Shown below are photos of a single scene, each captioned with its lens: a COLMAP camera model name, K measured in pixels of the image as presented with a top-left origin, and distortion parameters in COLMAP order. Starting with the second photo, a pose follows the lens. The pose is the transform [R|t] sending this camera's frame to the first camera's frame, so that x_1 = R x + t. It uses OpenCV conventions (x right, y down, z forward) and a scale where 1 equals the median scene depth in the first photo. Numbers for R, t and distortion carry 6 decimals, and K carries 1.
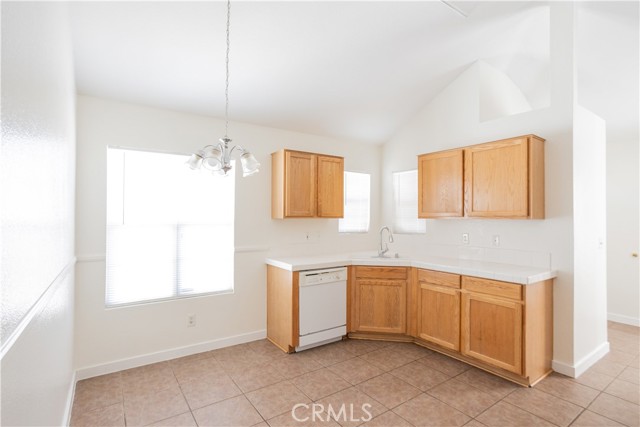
lens RADIAL K [[311.3, 0, 315.9], [0, 311.3, 214.8], [0, 0, 1]] dist [-0.079161, 0.036308]
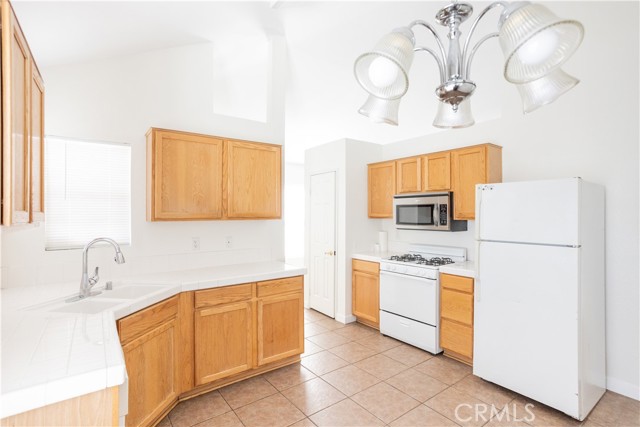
lens RADIAL K [[311.3, 0, 315.9], [0, 311.3, 214.8], [0, 0, 1]] dist [-0.079161, 0.036308]
pose [[-0.048304, -0.001291, 0.998832, -0.447071], [0.003613, 0.999992, 0.001468, -0.002332], [-0.998826, 0.003679, -0.048299, 0.873456]]
